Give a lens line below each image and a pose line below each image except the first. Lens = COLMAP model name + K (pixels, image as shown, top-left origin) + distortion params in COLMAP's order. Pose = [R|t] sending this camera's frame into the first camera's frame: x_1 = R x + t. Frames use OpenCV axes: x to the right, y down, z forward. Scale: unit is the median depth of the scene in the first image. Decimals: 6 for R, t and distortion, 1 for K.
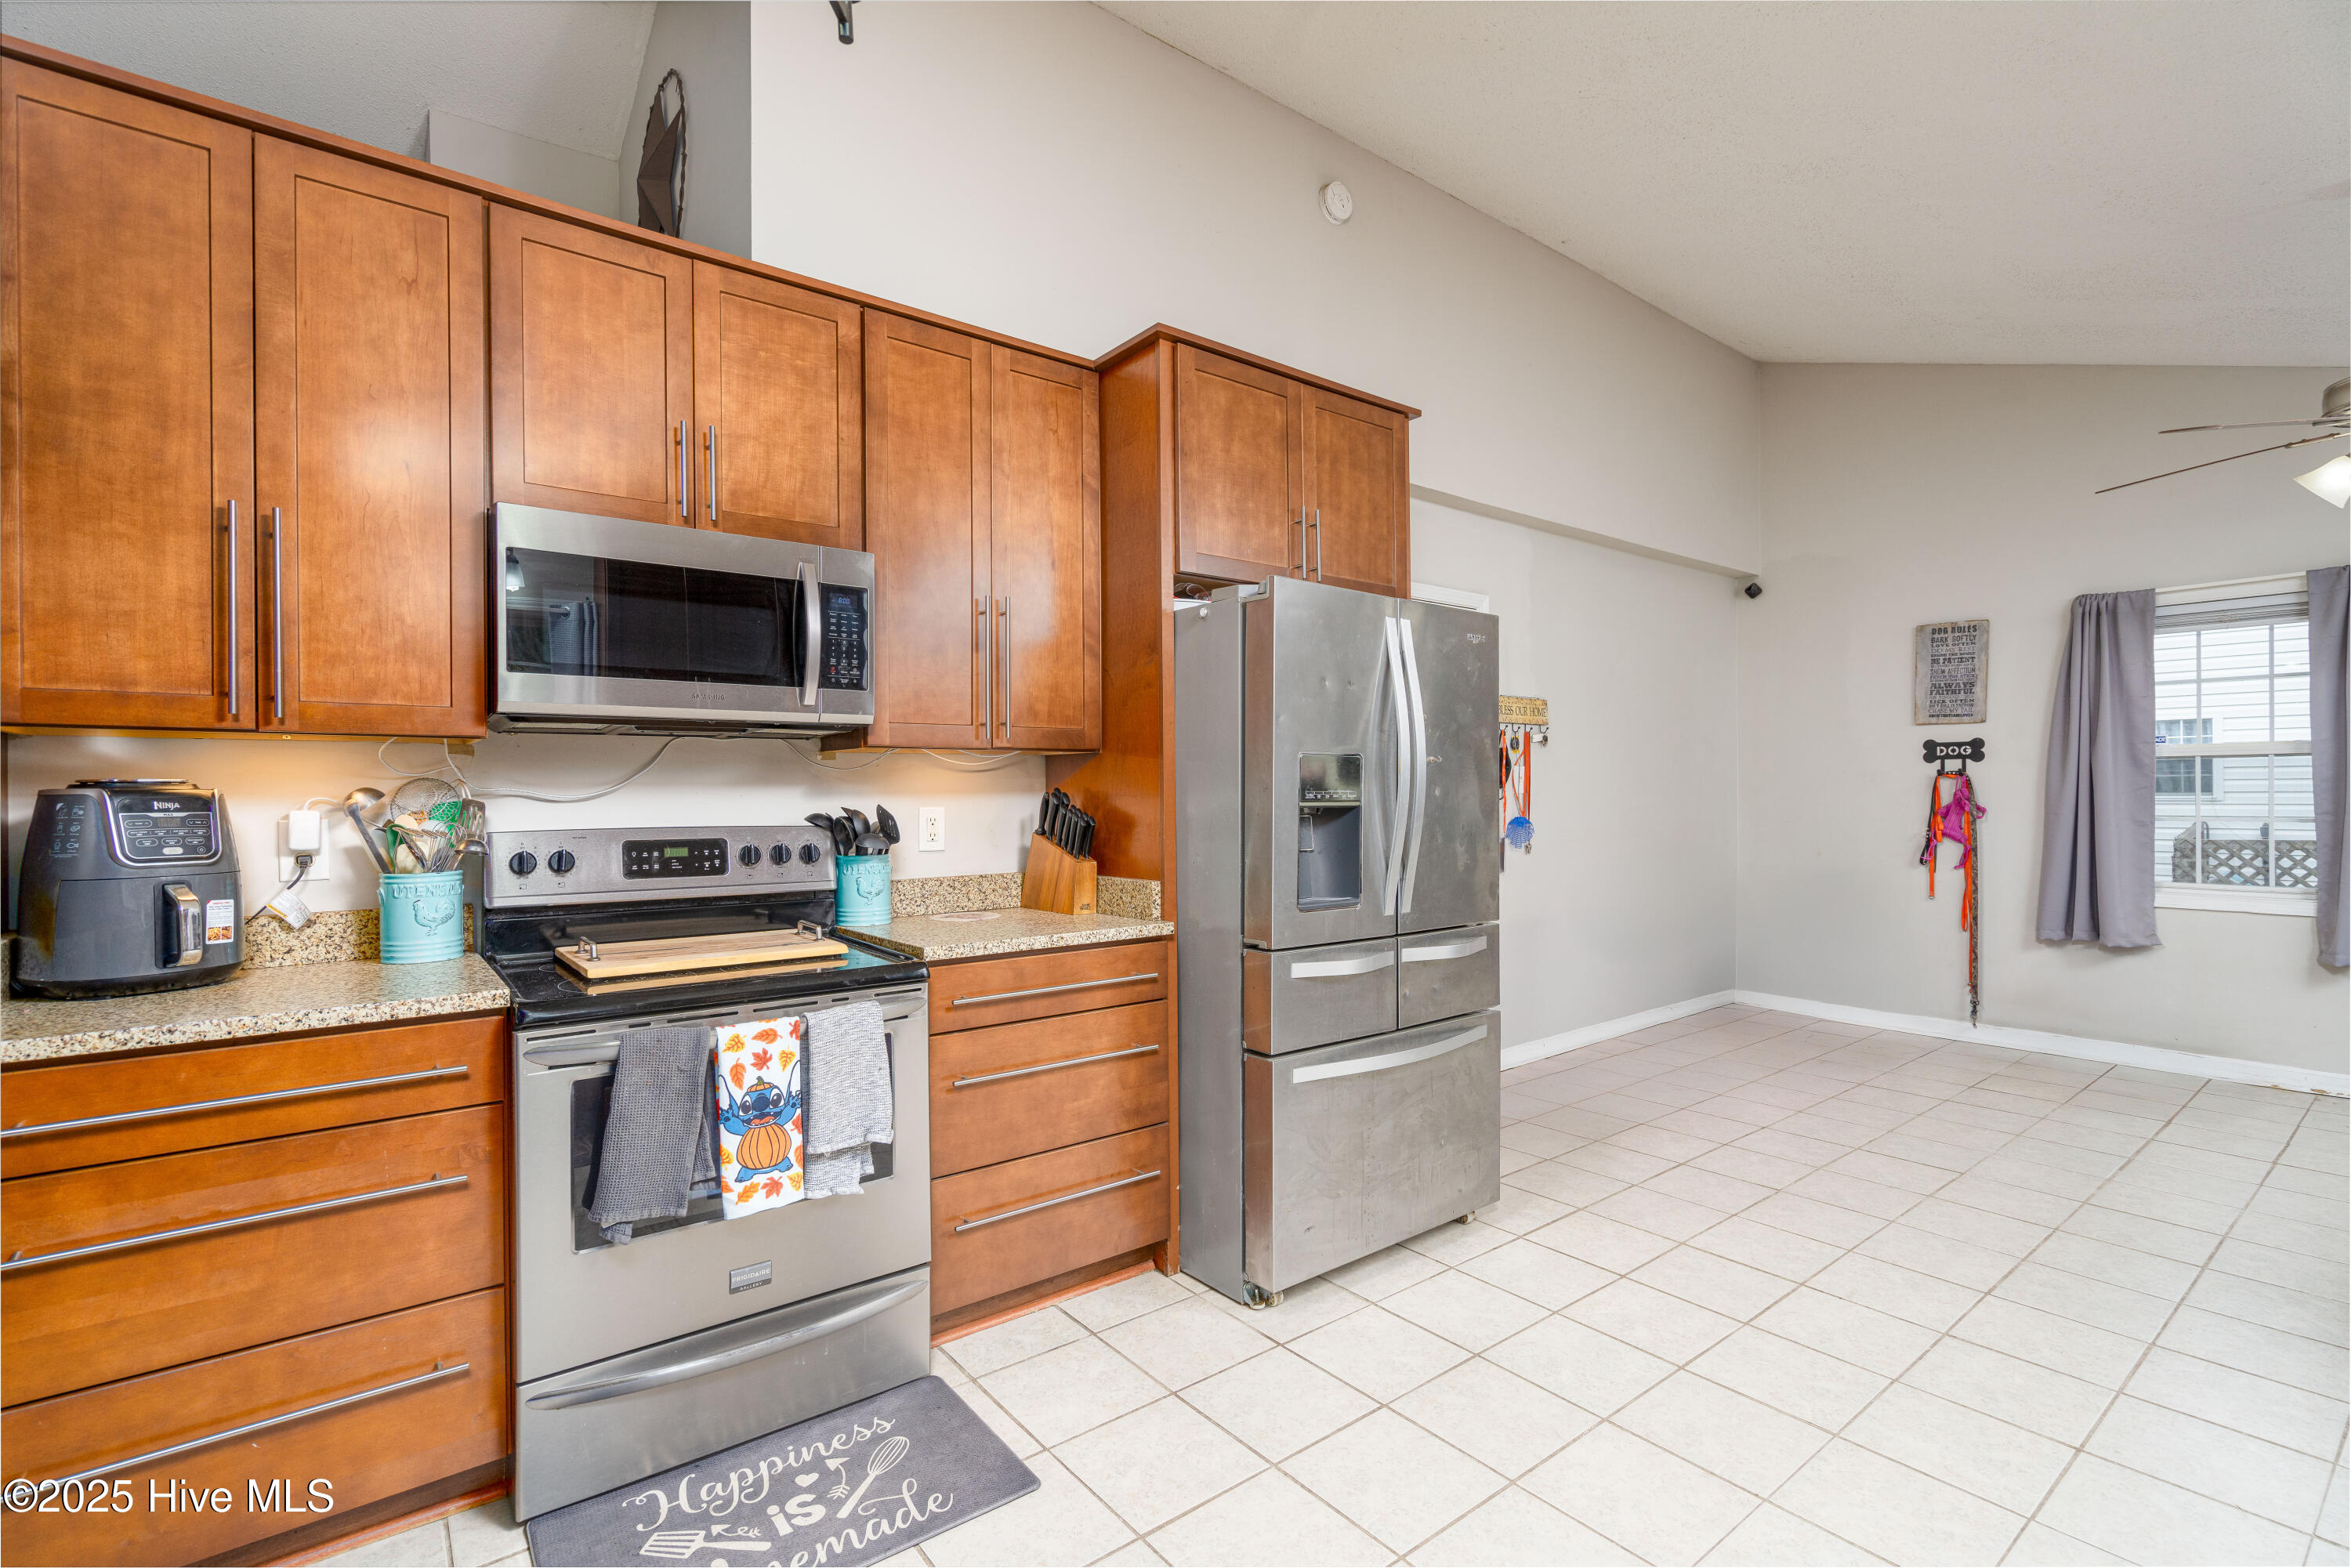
lens RADIAL K [[1067.9, 0, 1187.2], [0, 1067.9, 779.5], [0, 0, 1]] dist [0.003625, -0.001213]
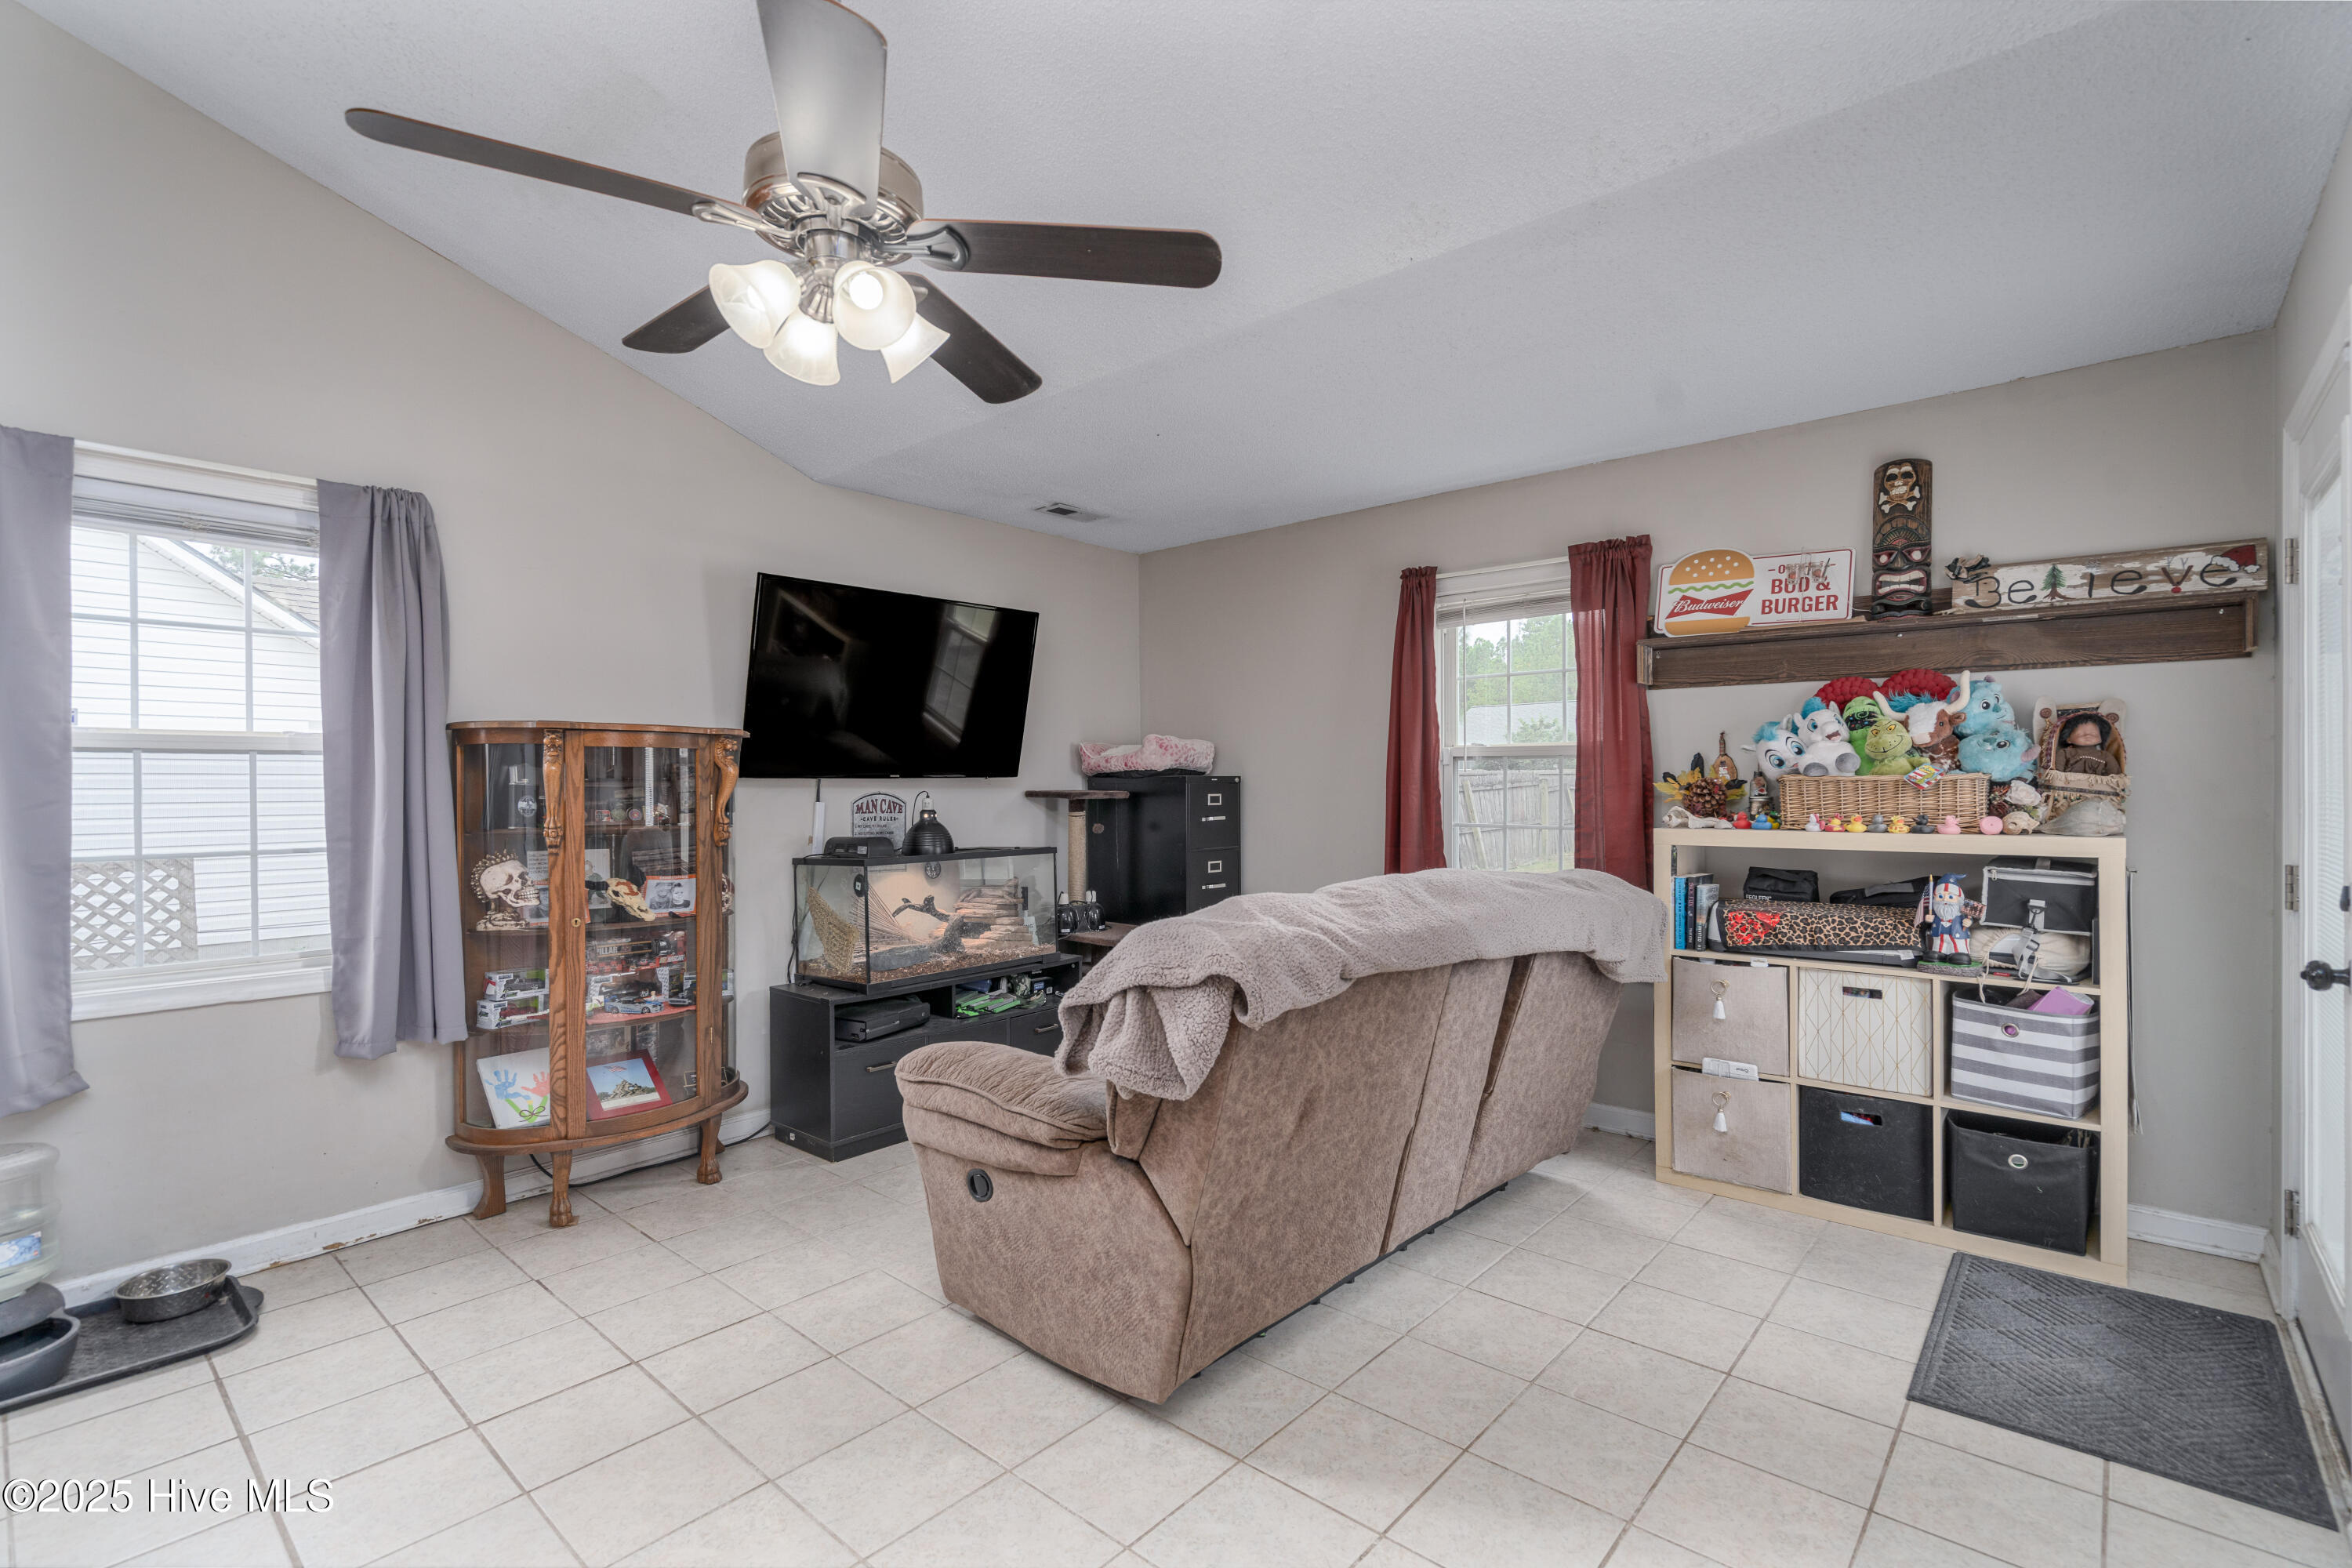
lens RADIAL K [[1068.4, 0, 1188.8], [0, 1068.4, 791.9], [0, 0, 1]] dist [0.003625, -0.001213]
pose [[-0.189257, 0.001963, 0.981926, 0.252941], [-0.004106, 0.999988, -0.002791, 0.001426], [-0.981919, -0.004560, -0.189247, 0.536204]]
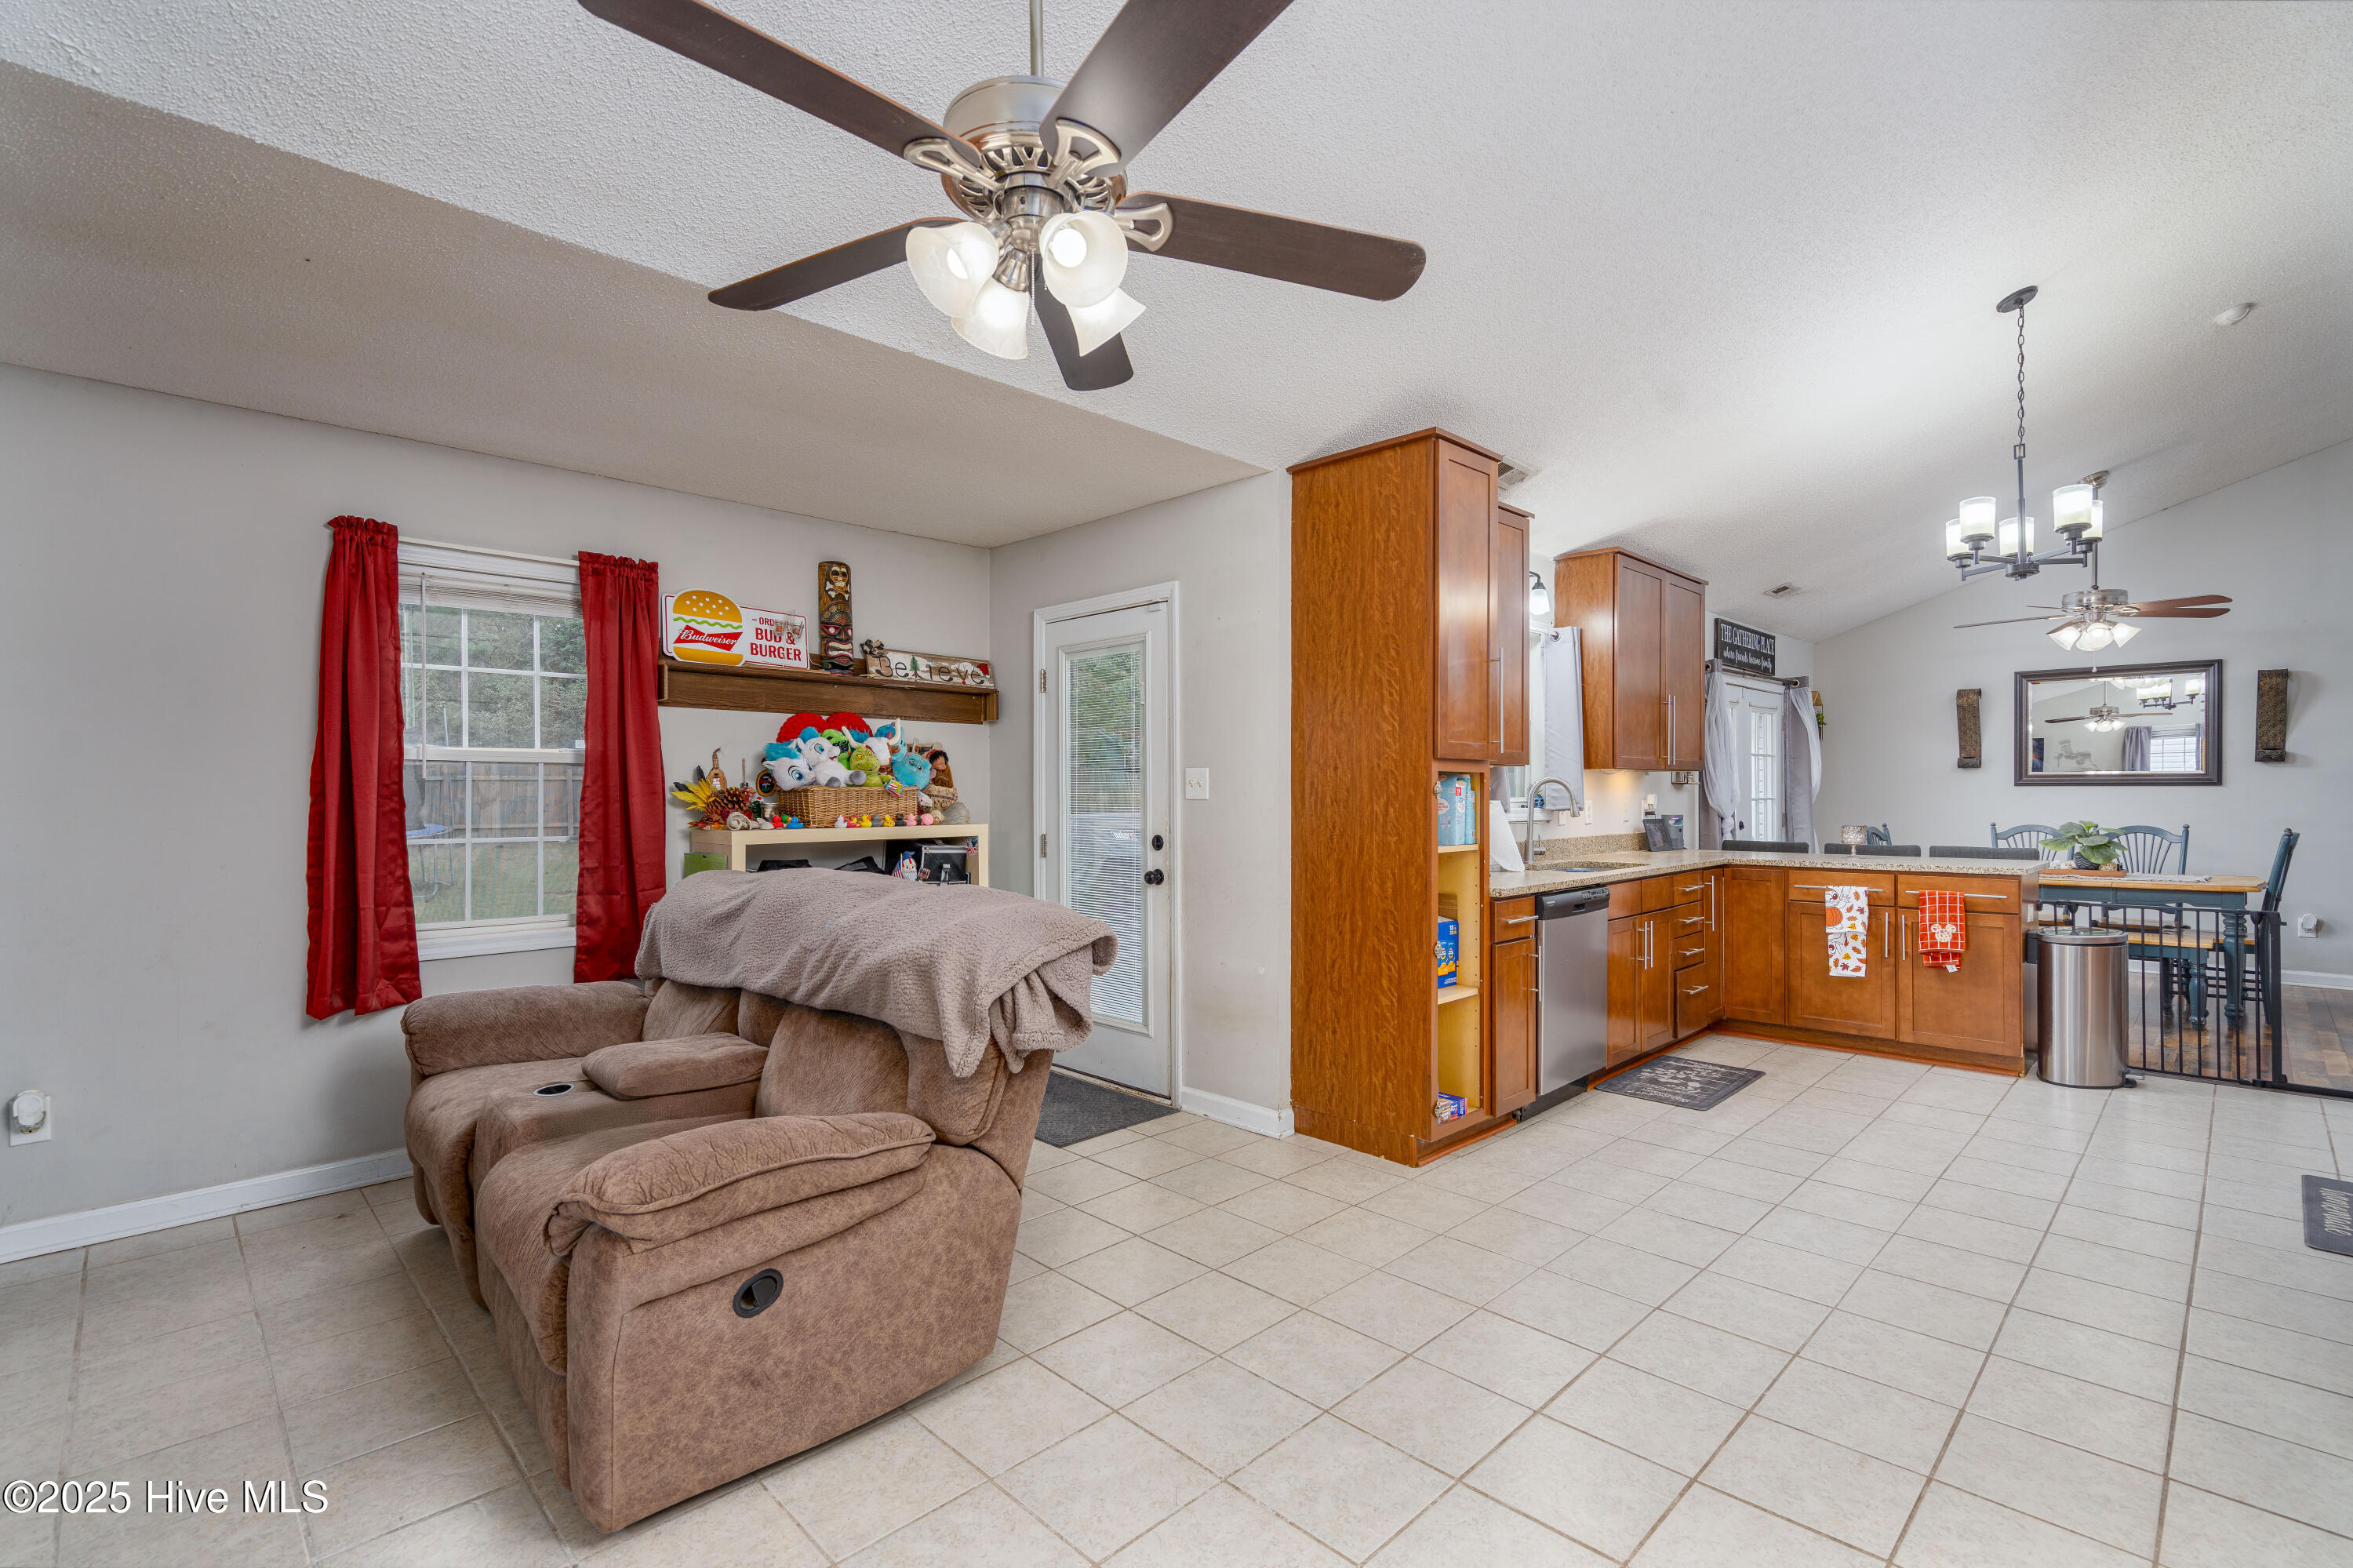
lens RADIAL K [[1068.9, 0, 1181.9], [0, 1068.9, 788.7], [0, 0, 1]] dist [0.003625, -0.001213]
pose [[-0.993287, 0.012547, -0.114998, 0.660823], [0.014122, 0.999817, -0.012887, 0.005289], [0.114815, -0.014425, -0.993282, 0.962245]]
